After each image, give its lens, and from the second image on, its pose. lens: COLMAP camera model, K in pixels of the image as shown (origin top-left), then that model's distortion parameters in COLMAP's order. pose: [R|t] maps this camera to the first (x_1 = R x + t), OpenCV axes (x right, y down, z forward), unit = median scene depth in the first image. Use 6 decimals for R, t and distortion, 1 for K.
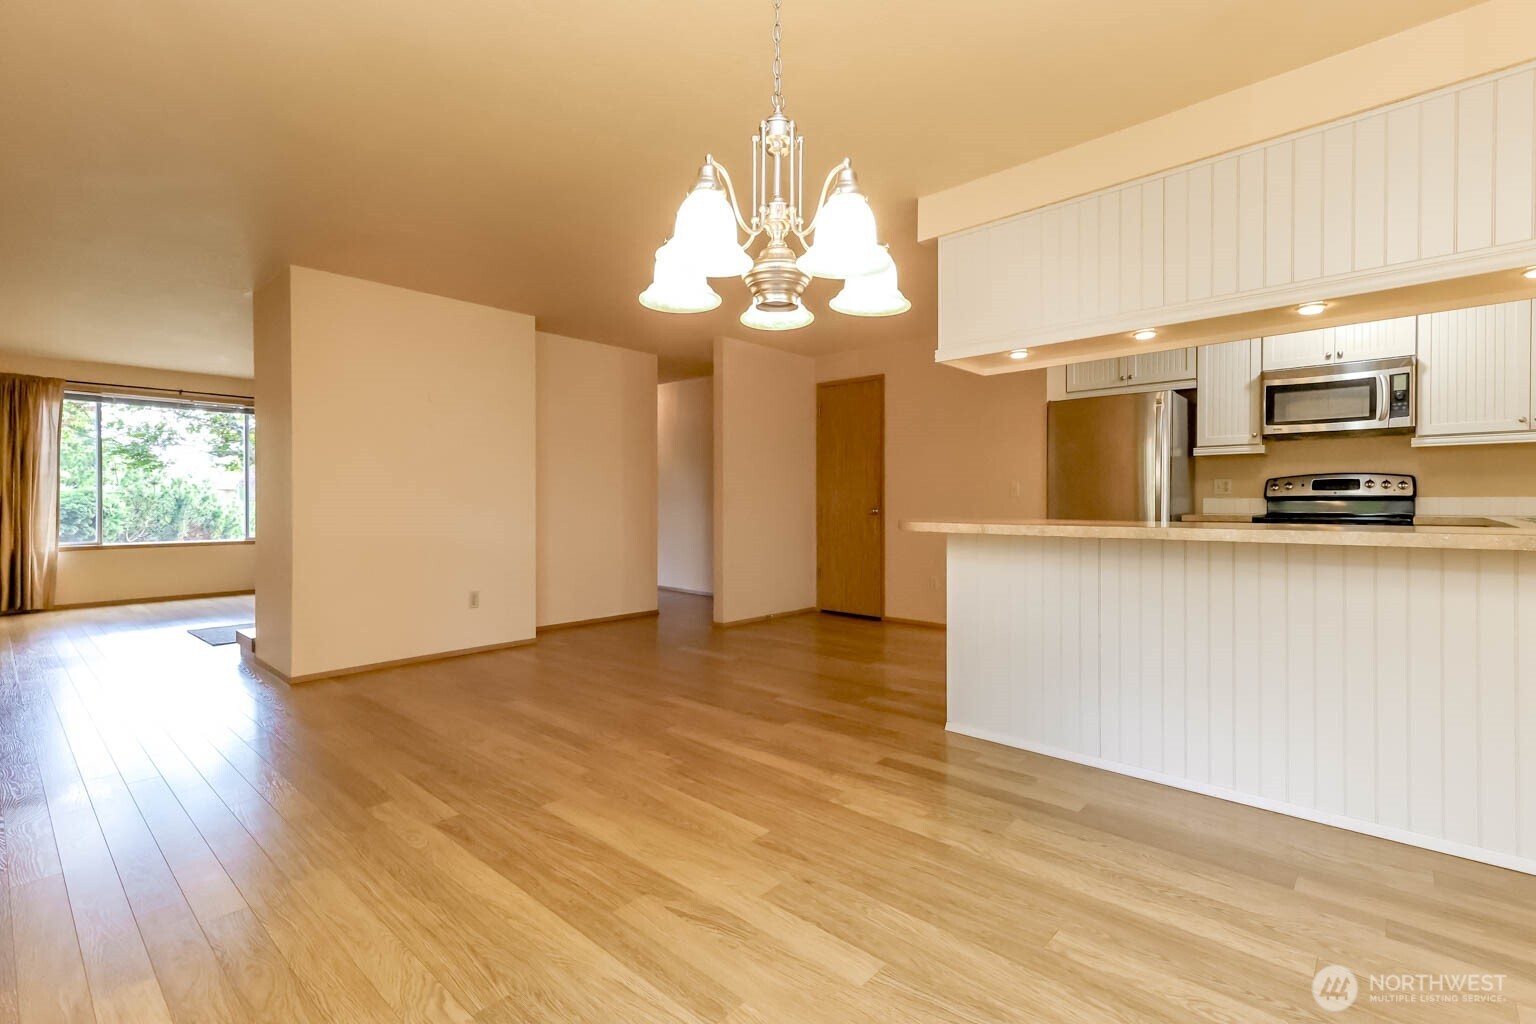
lens RADIAL K [[705.8, 0, 780.6], [0, 705.8, 507.4], [0, 0, 1]] dist [0.017145, -0.000331]
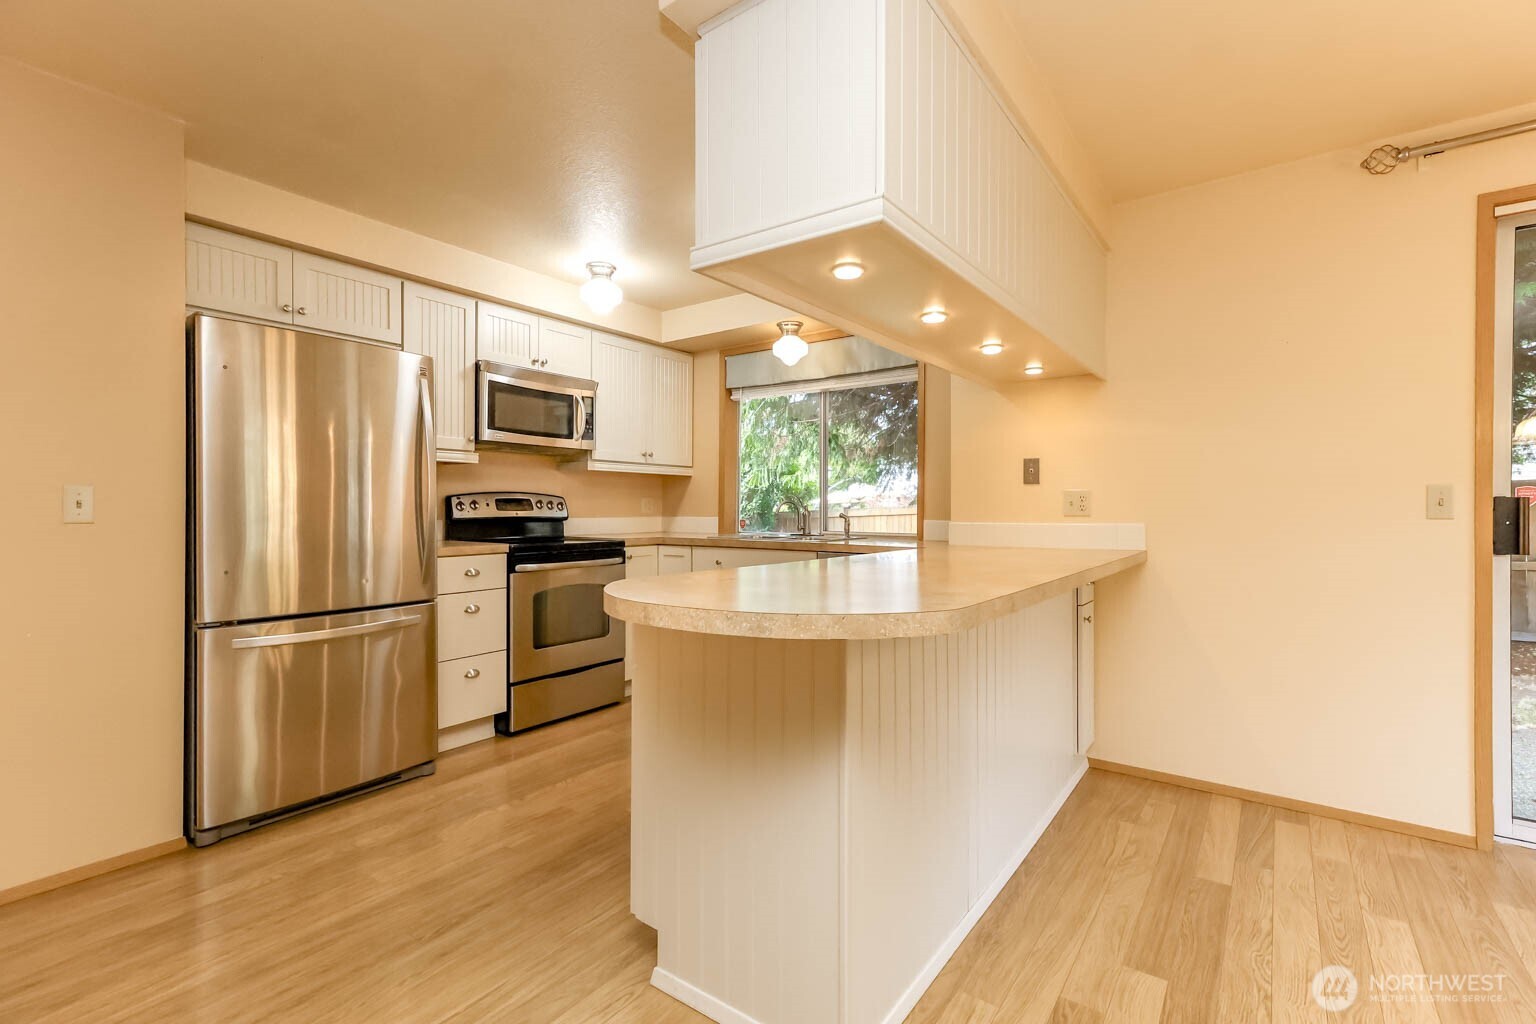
lens RADIAL K [[685.6, 0, 780.3], [0, 685.6, 508.9], [0, 0, 1]] dist [0.012448, 0.000081]
pose [[-0.111982, -0.000440, 0.993710, -0.130788], [0.004710, 0.999988, 0.000974, -0.028326], [-0.993699, 0.004789, -0.111978, 0.845632]]
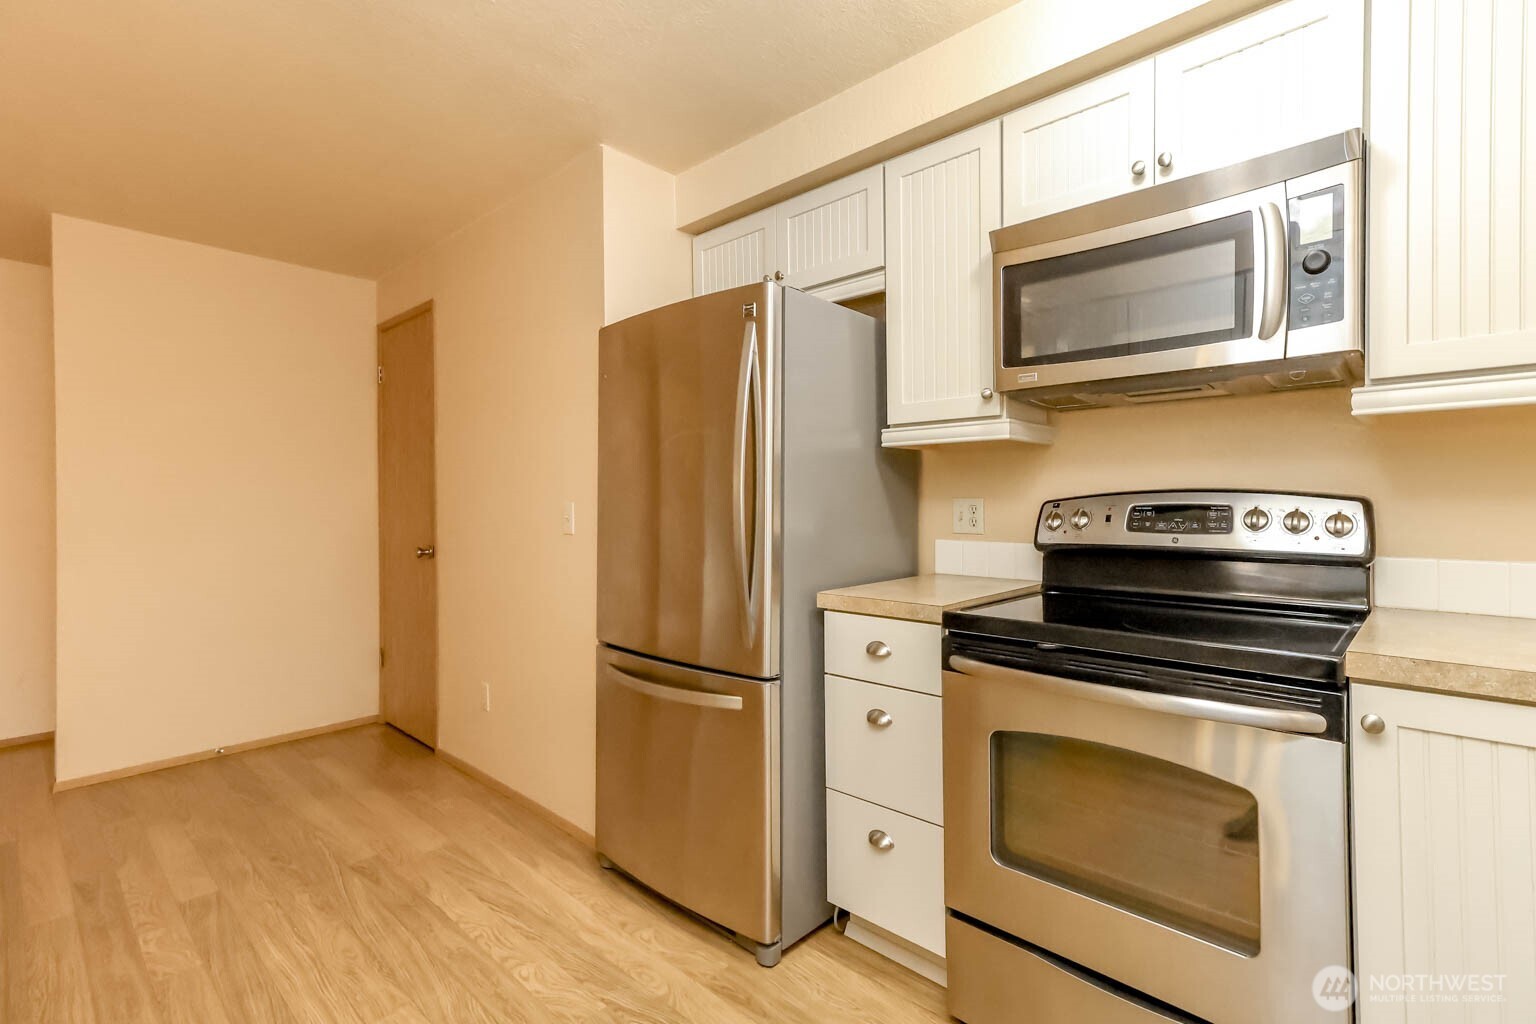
lens RADIAL K [[714.9, 0, 809.7], [0, 714.9, 503.8], [0, 0, 1]] dist [0.026726, 0.000058]
pose [[0.999953, -0.006522, 0.007128, 0.635151], [0.006504, 0.999976, 0.002537, -0.046880], [-0.007145, -0.002491, 0.999971, 0.672588]]
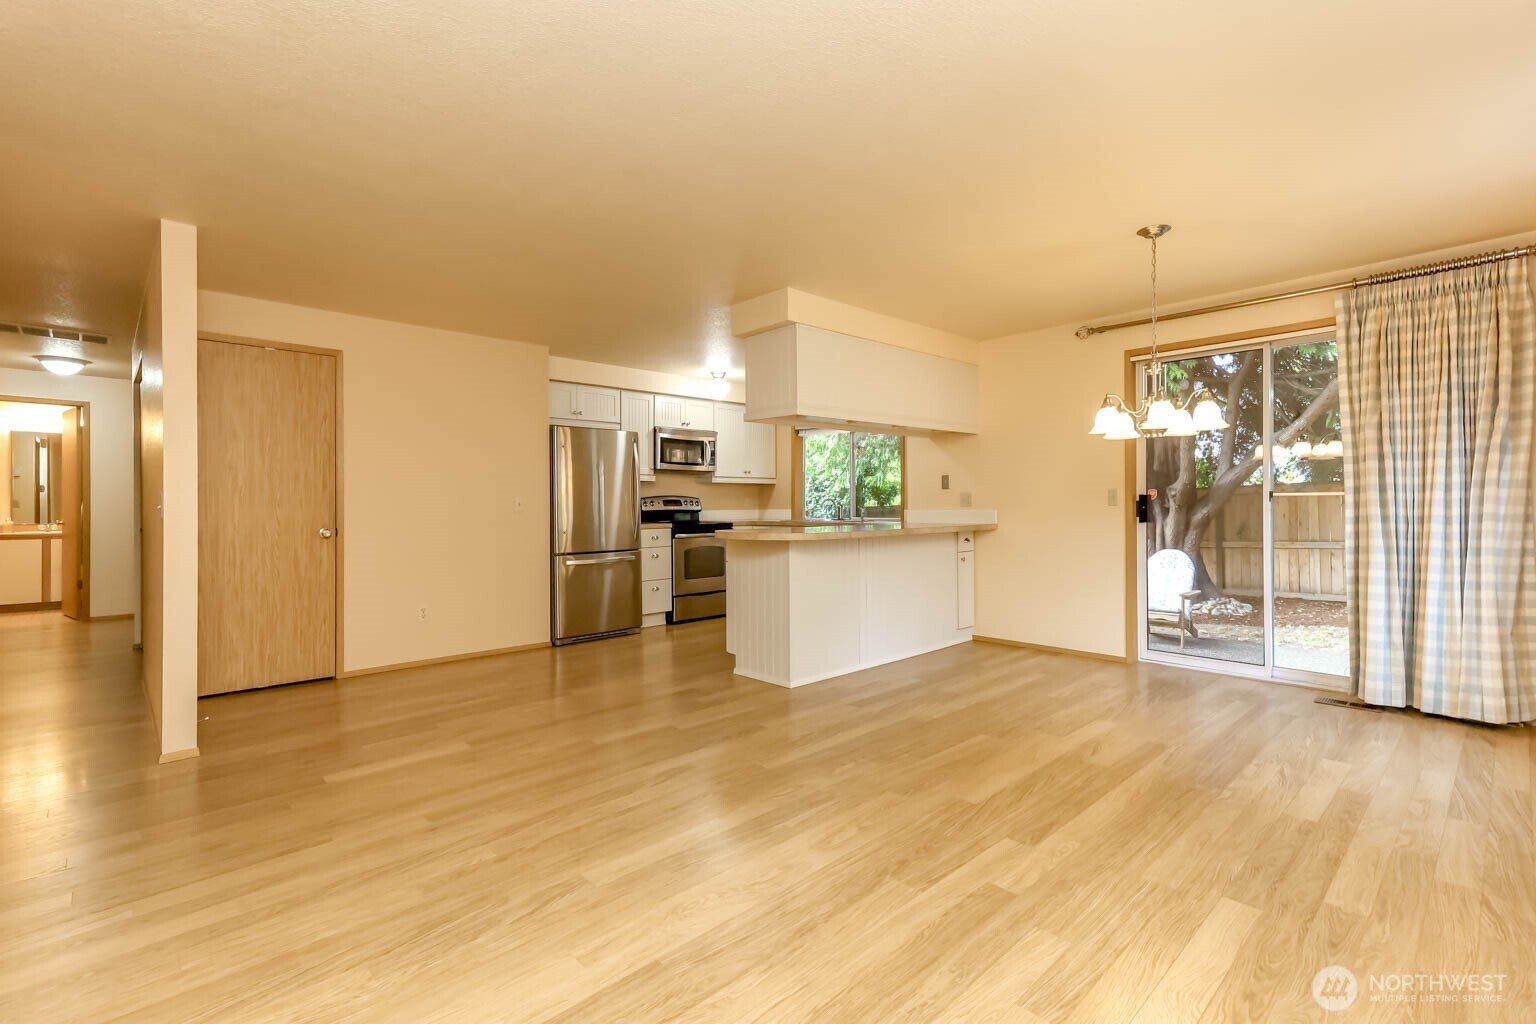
lens RADIAL K [[693.9, 0, 781.2], [0, 693.9, 507.0], [0, 0, 1]] dist [0.021431, 0.000349]
pose [[0.074148, -0.003610, 0.997241, -0.838054], [0.014745, 0.999888, 0.002524, -0.025371], [-0.997138, 0.014517, 0.074193, 0.709868]]
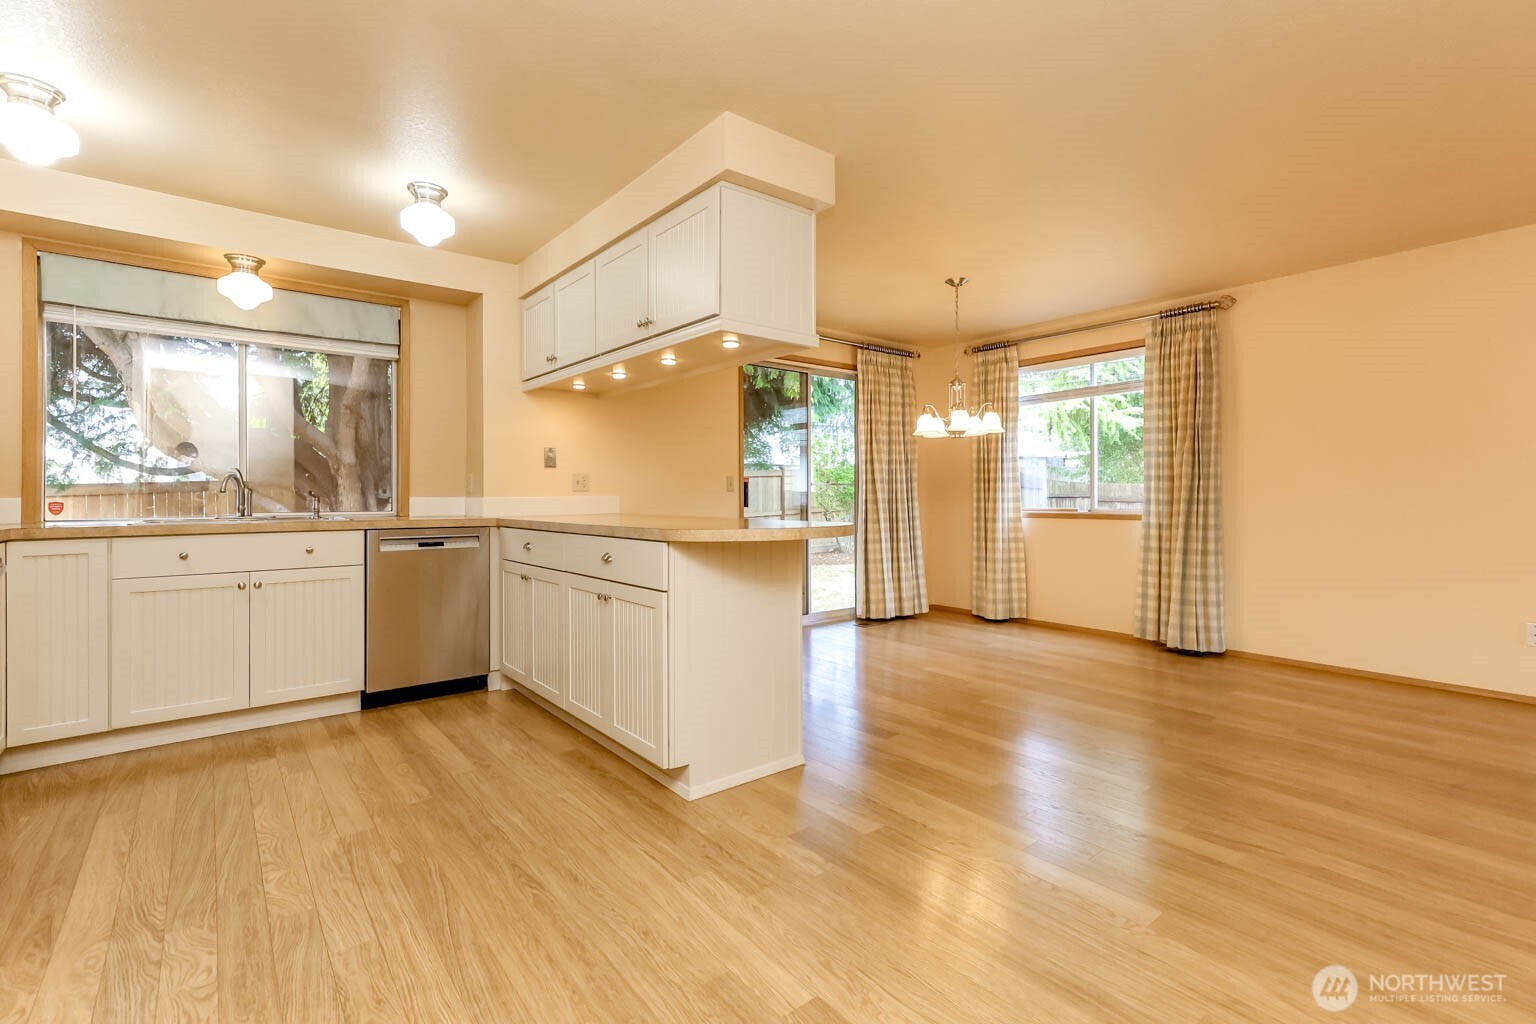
lens RADIAL K [[700.7, 0, 783.4], [0, 700.7, 495.0], [0, 0, 1]] dist [0.016950, -0.000099]
pose [[-0.988017, 0.003068, 0.154314, 0.096921], [0.004145, 0.999969, 0.006658, -0.018395], [-0.154289, 0.007218, -0.987999, 1.442868]]
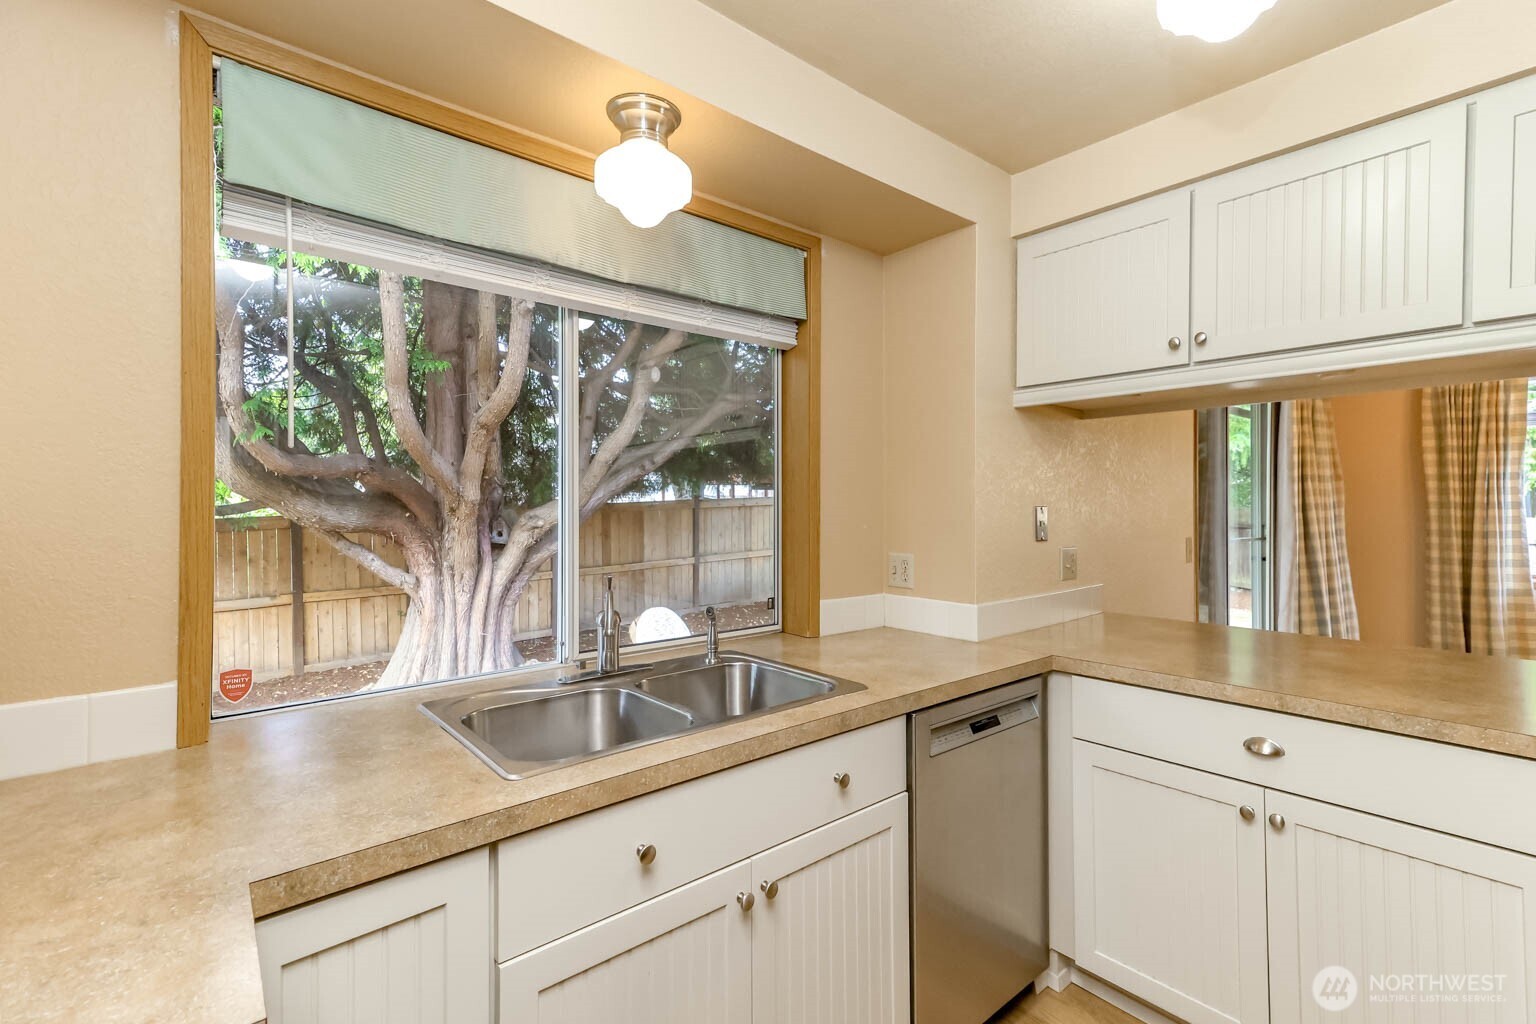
lens RADIAL K [[685.6, 0, 780.3], [0, 685.6, 508.9], [0, 0, 1]] dist [0.012448, 0.000081]
pose [[-0.991830, 0.005853, 0.127433, 0.728457], [0.006900, 0.999946, 0.007772, -0.085727], [-0.127380, 0.008588, -0.991817, 1.071219]]
